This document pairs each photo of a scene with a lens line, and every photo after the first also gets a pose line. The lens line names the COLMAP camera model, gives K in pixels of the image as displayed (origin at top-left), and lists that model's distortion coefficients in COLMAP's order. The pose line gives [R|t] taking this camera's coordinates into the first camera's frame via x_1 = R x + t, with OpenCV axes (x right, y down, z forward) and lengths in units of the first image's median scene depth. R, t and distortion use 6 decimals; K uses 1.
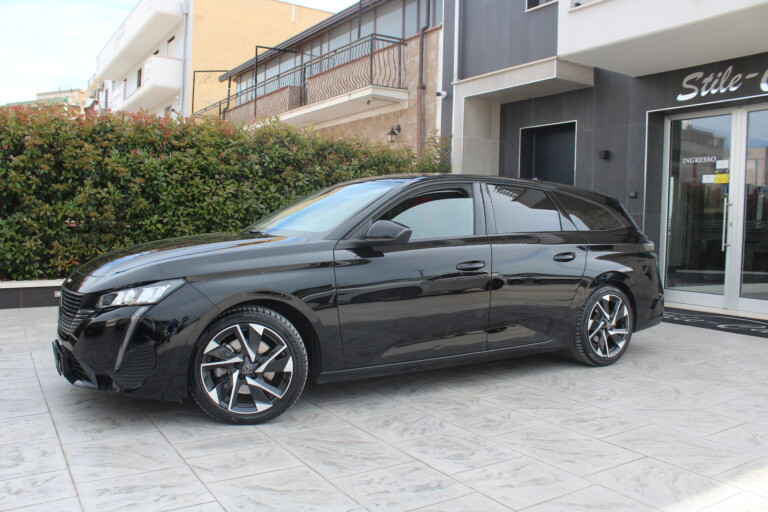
lens RADIAL K [[637.4, 0, 384.0], [0, 637.4, 256.0], [0, 0, 1]] dist [-0.085989, 0.011750]
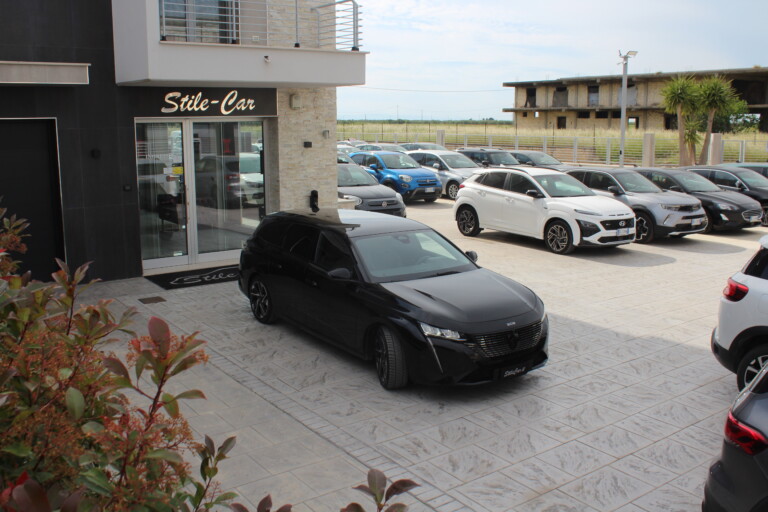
lens RADIAL K [[747.7, 0, 384.0], [0, 747.7, 256.0], [0, 0, 1]] dist [-0.005847, -0.007906]
pose [[-0.059606, -0.213585, 0.975104, -1.154846], [0.049457, 0.975010, 0.216588, -0.286788], [-0.996996, 0.061136, -0.047553, 0.677833]]
